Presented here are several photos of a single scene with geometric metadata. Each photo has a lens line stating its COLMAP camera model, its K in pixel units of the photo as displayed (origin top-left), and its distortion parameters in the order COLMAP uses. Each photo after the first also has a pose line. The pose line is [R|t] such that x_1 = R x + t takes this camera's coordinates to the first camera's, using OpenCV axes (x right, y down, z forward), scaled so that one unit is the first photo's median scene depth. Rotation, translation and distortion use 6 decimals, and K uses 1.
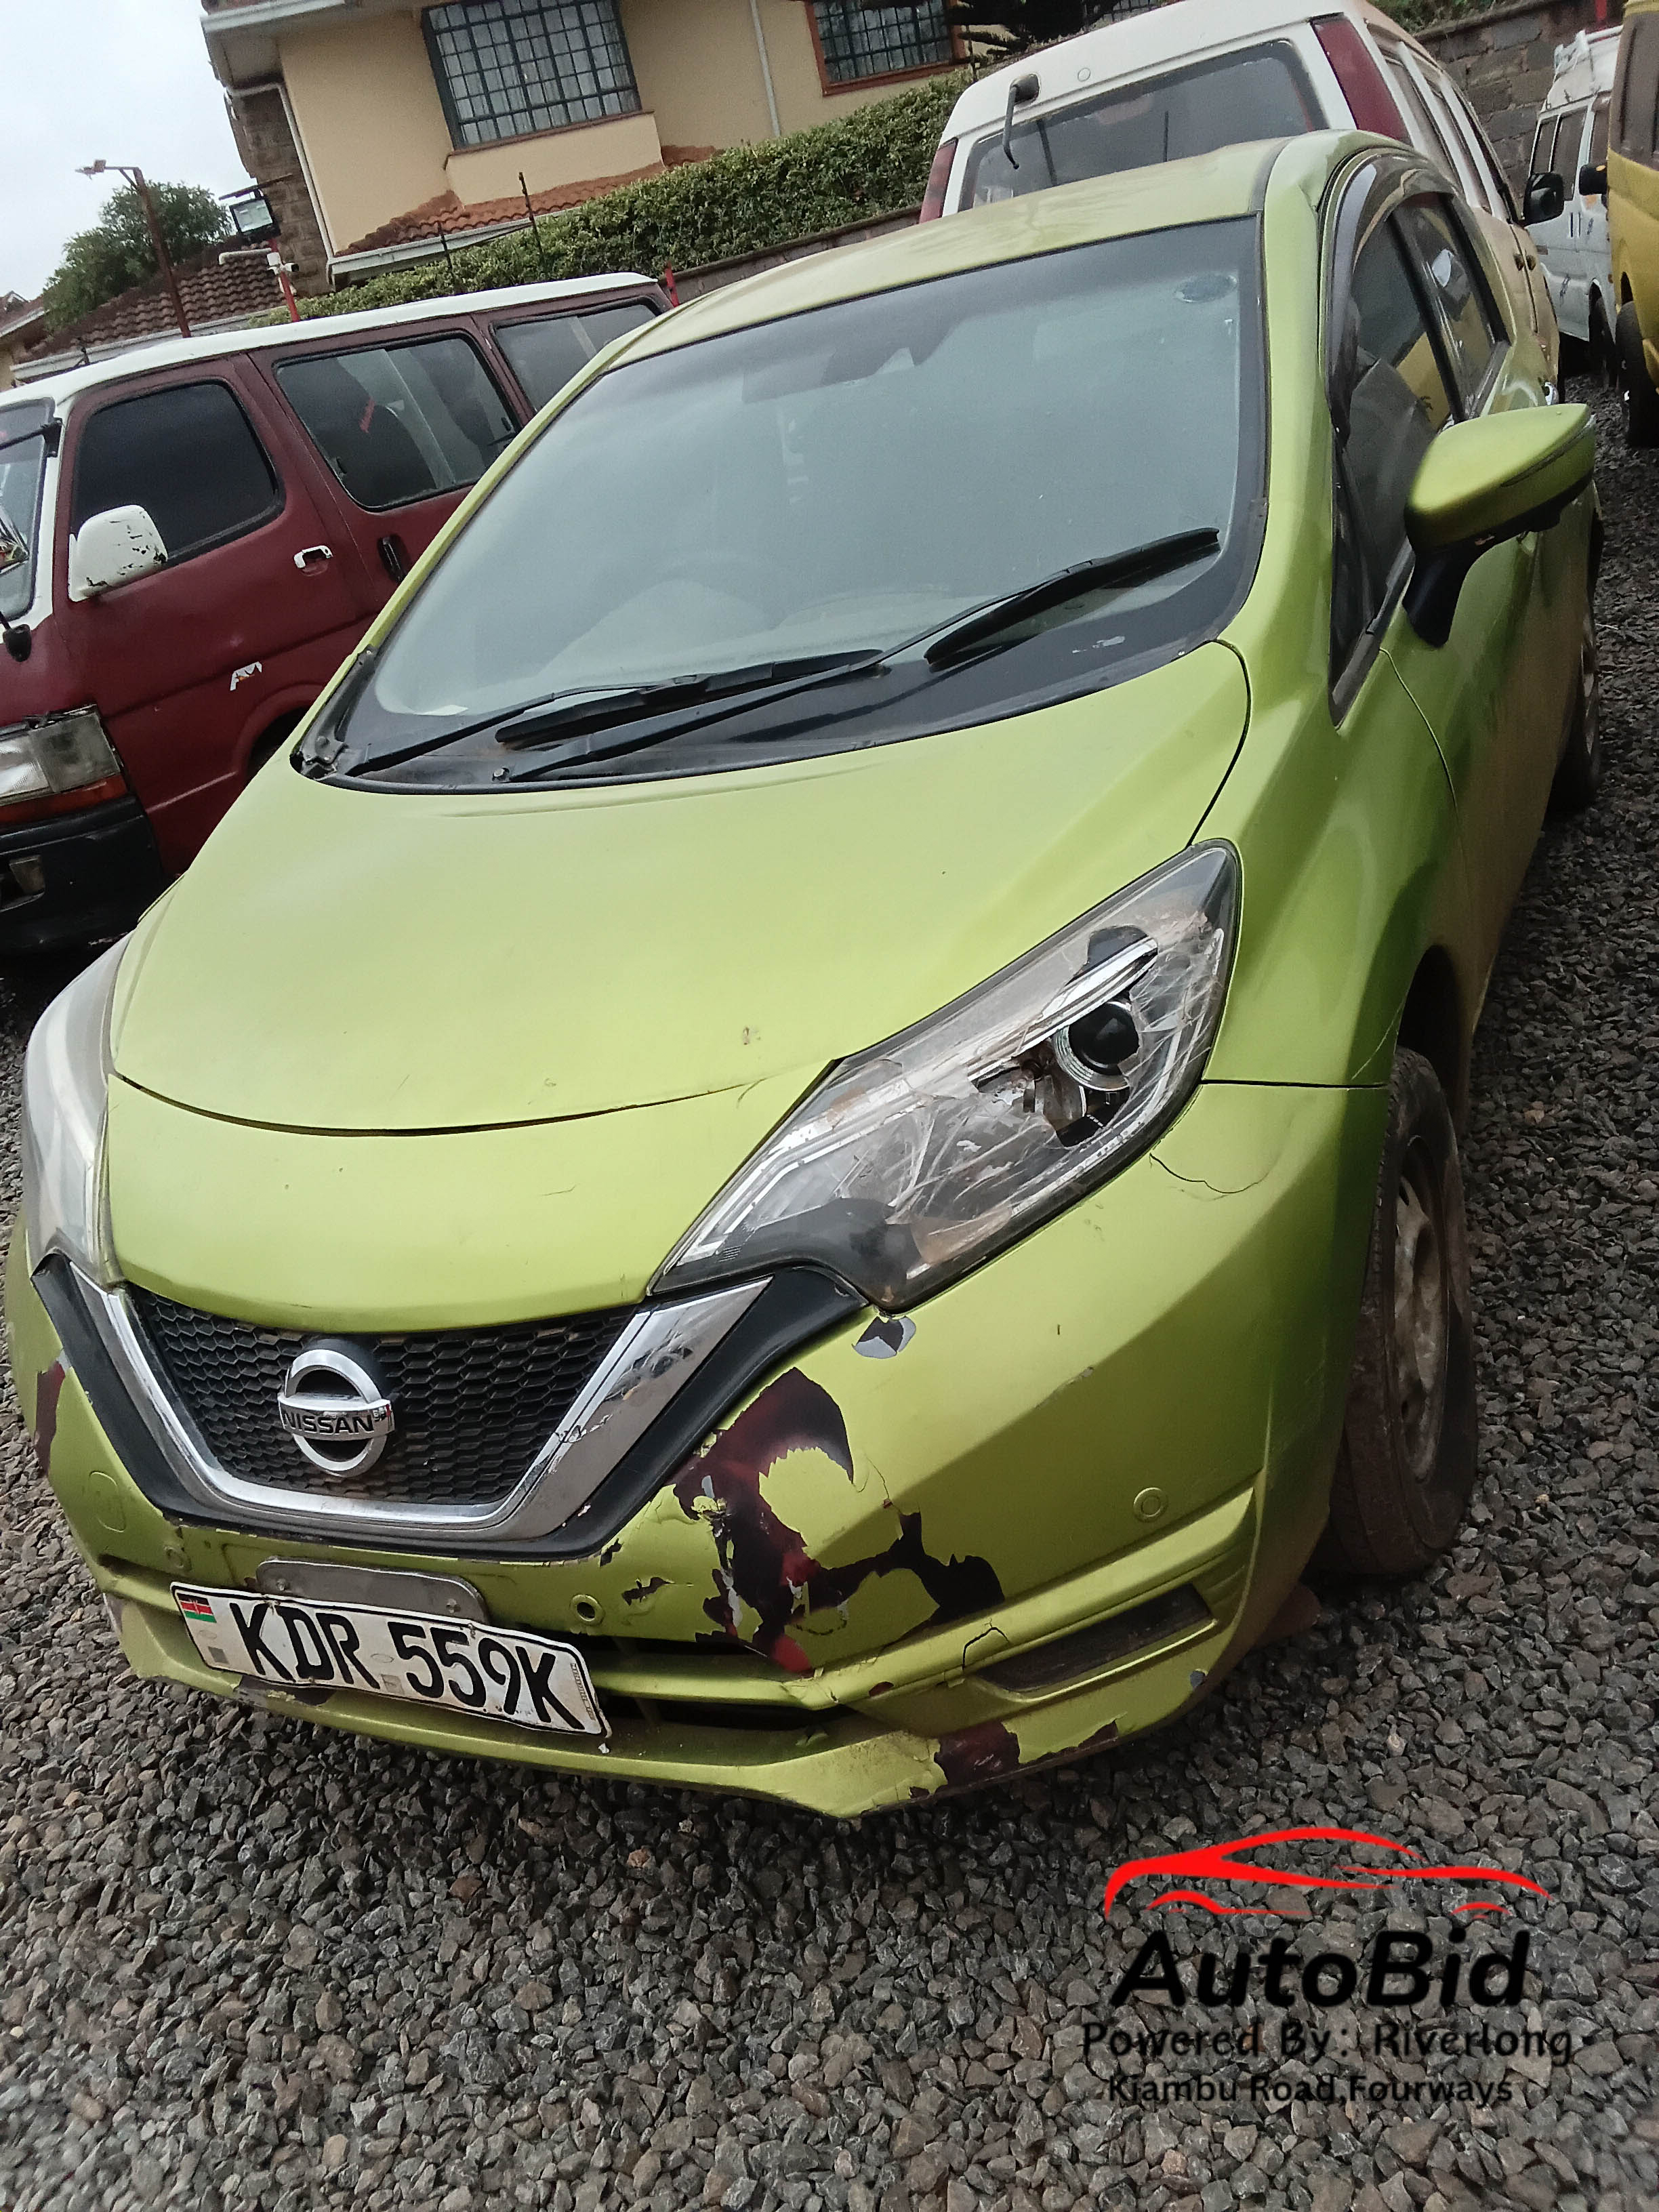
lens RADIAL K [[1729.5, 0, 829.5], [0, 1729.5, 1106.0], [0, 0, 1]] dist [0.001160, 0.000075]
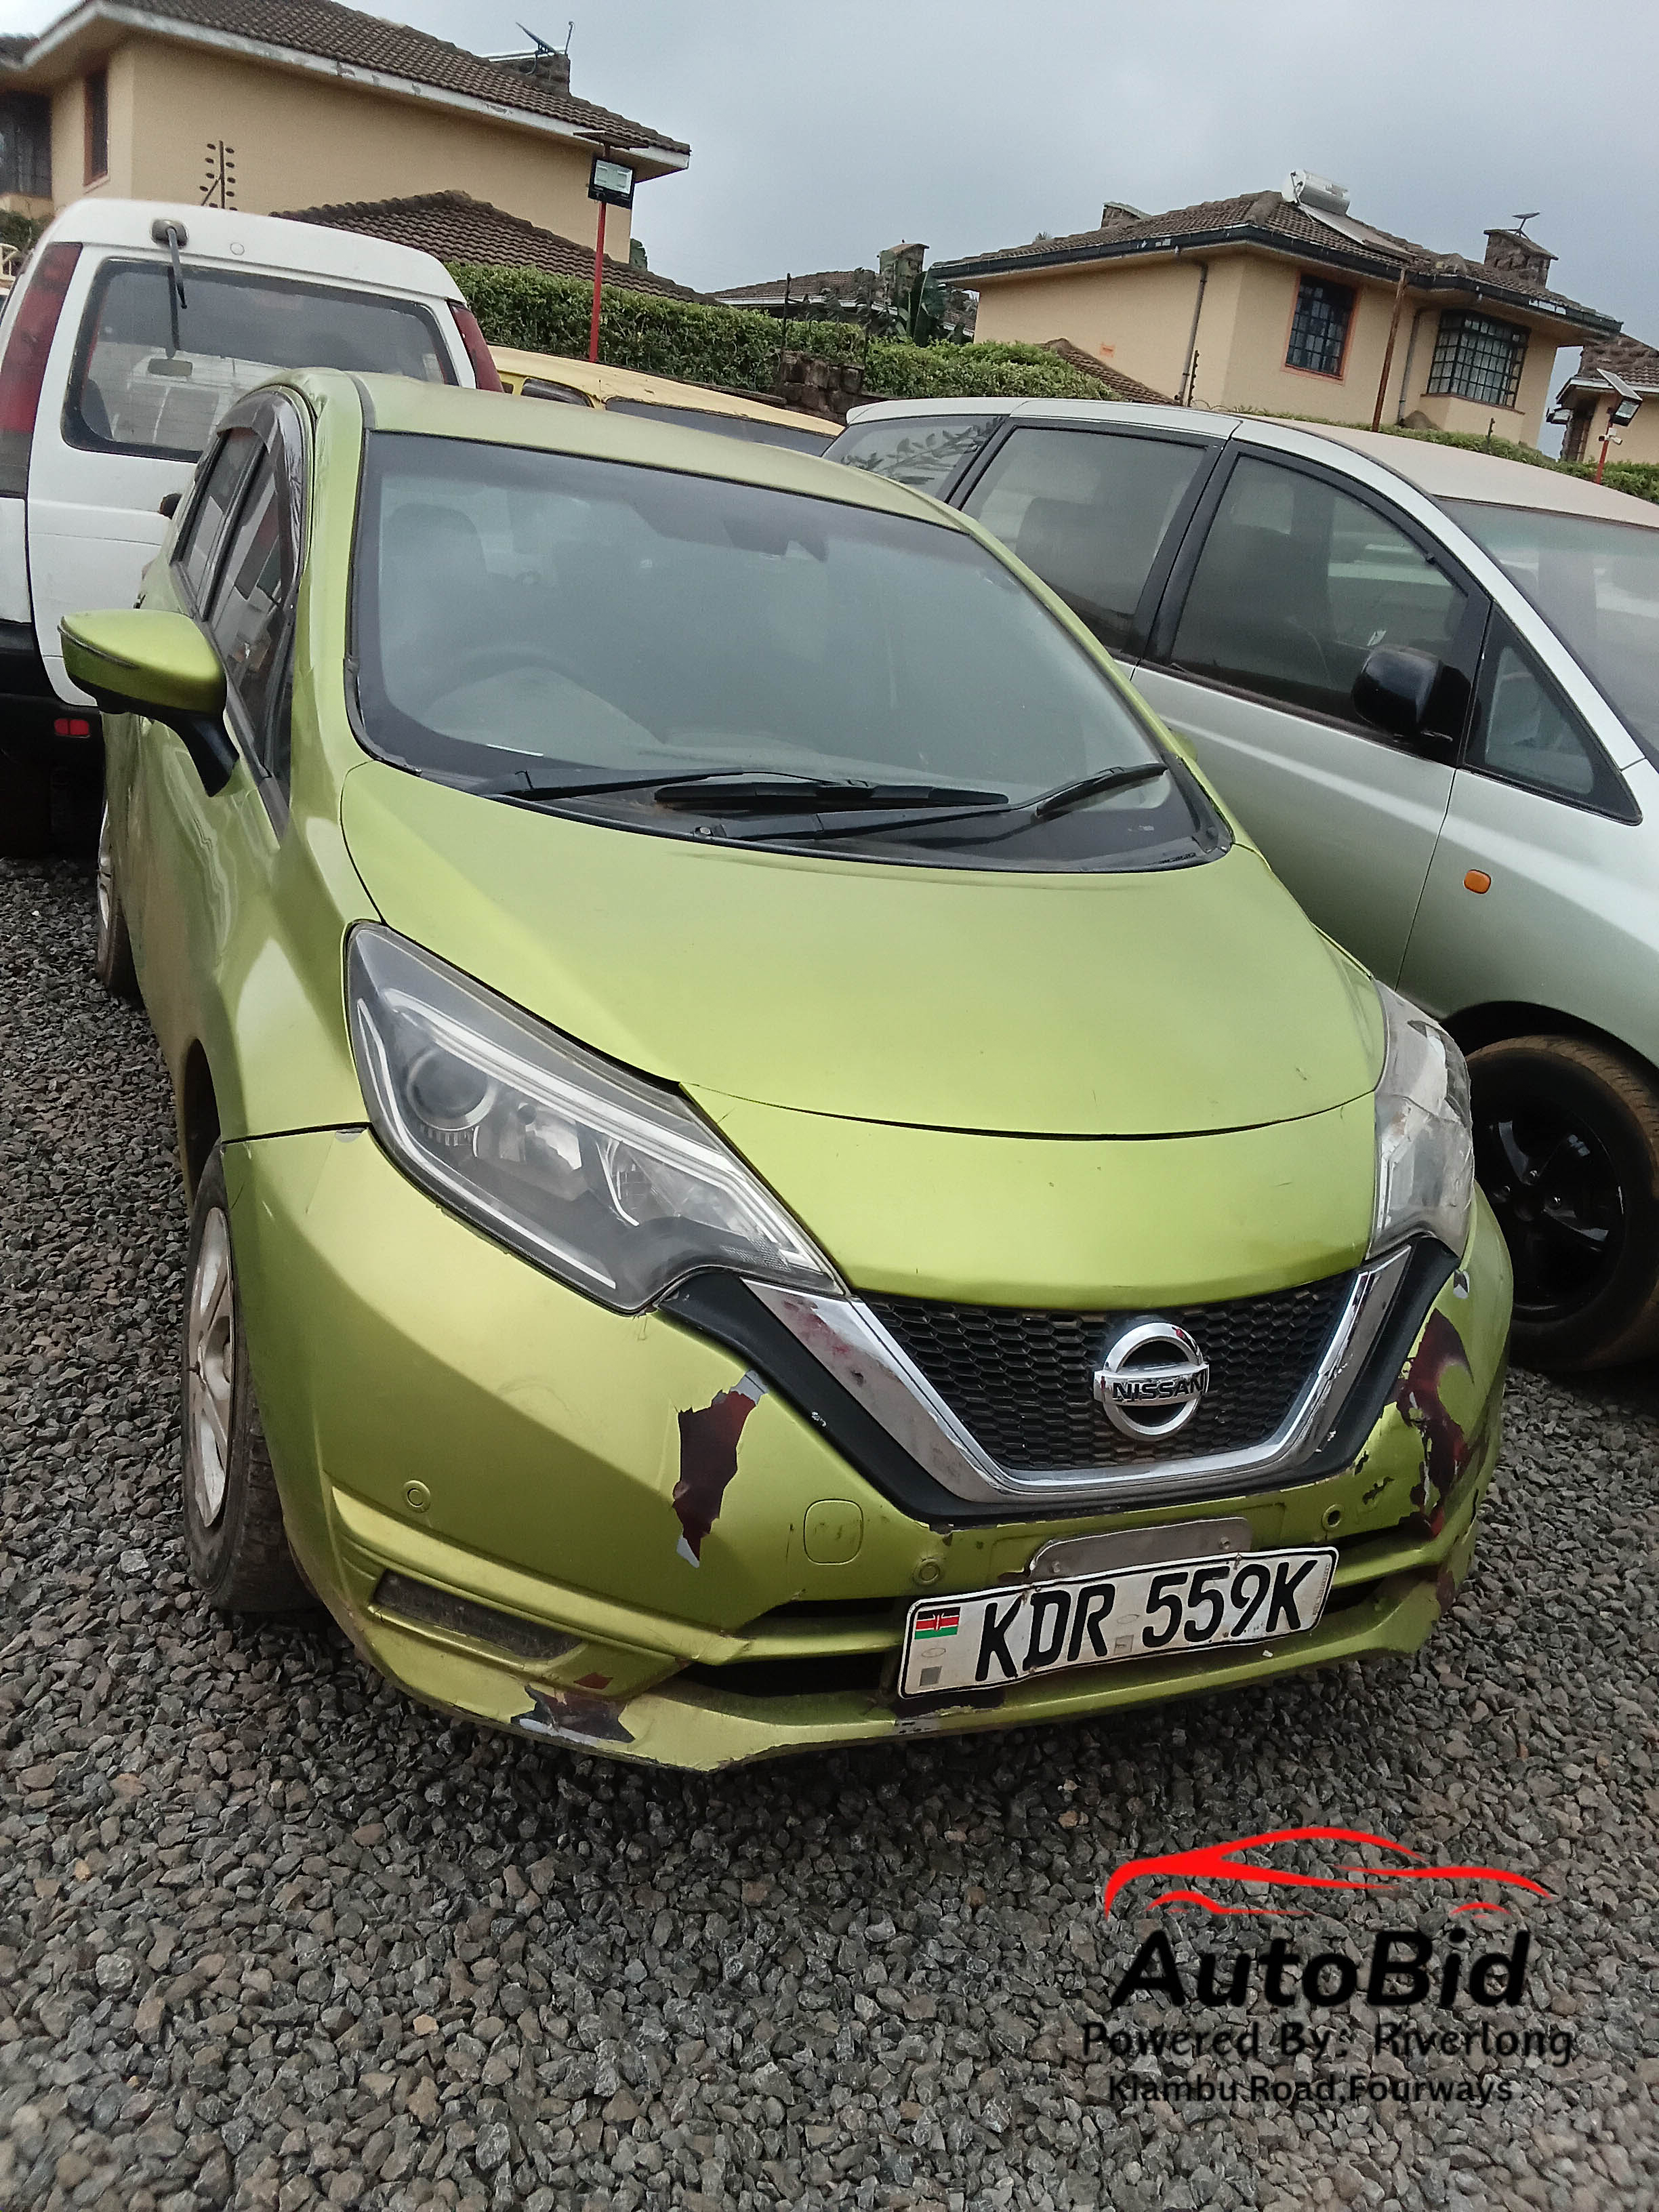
lens RADIAL K [[1746.6, 0, 829.5], [0, 1746.6, 1106.0], [0, 0, 1]] dist [0.004308, 0.002121]
pose [[0.621432, 0.073225, 0.780038, -1.340961], [0.033120, 0.992277, -0.119535, 0.133135], [-0.782767, 0.100118, 0.614208, 0.472049]]
